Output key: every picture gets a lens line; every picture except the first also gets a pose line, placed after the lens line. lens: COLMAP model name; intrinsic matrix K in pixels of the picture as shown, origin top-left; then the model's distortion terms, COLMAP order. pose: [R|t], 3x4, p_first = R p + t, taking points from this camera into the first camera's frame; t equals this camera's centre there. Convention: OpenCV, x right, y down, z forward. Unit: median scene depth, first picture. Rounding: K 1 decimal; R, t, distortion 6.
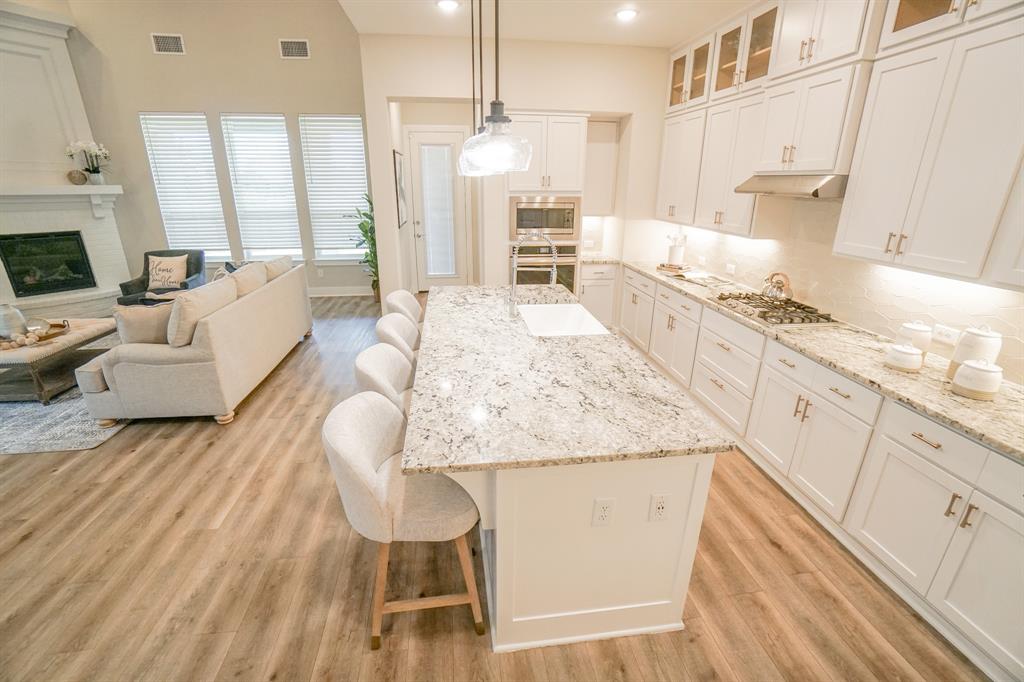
lens RADIAL K [[445.8, 0, 516.8], [0, 445.8, 342.1], [0, 0, 1]] dist [-0.040388, 0.011216]
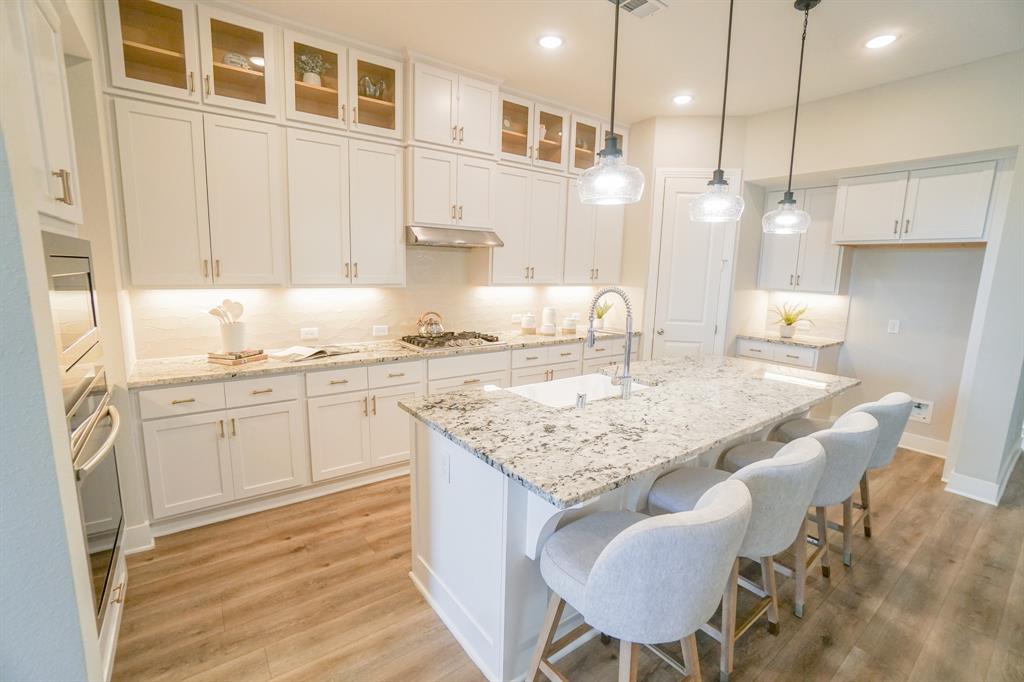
lens RADIAL K [[445.8, 0, 518.1], [0, 445.8, 340.6], [0, 0, 1]] dist [-0.040388, 0.011216]
pose [[-0.482004, -0.162710, 0.860928, -0.658199], [0.270776, 0.906841, 0.322985, -0.518736], [-0.833278, 0.388799, -0.393043, 1.672419]]
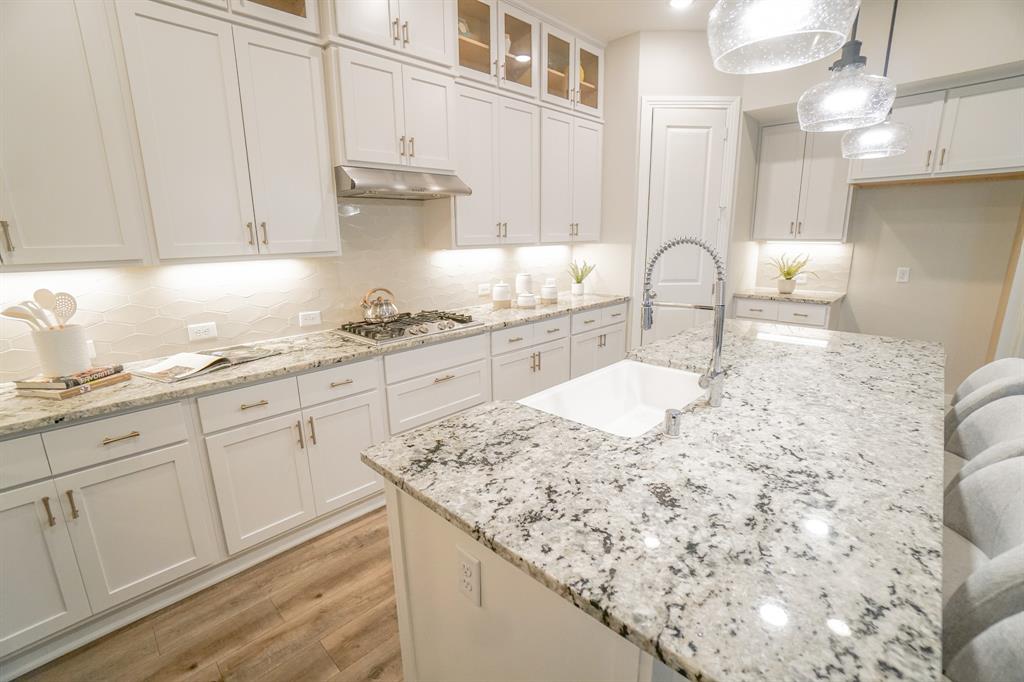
lens RADIAL K [[445.8, 0, 514.8], [0, 445.8, 338.0], [0, 0, 1]] dist [-0.040388, 0.011216]
pose [[-0.608436, -0.180540, 0.772794, -0.292034], [0.280090, 0.862263, 0.421963, -0.466008], [-0.742533, 0.473190, -0.474064, 1.620942]]
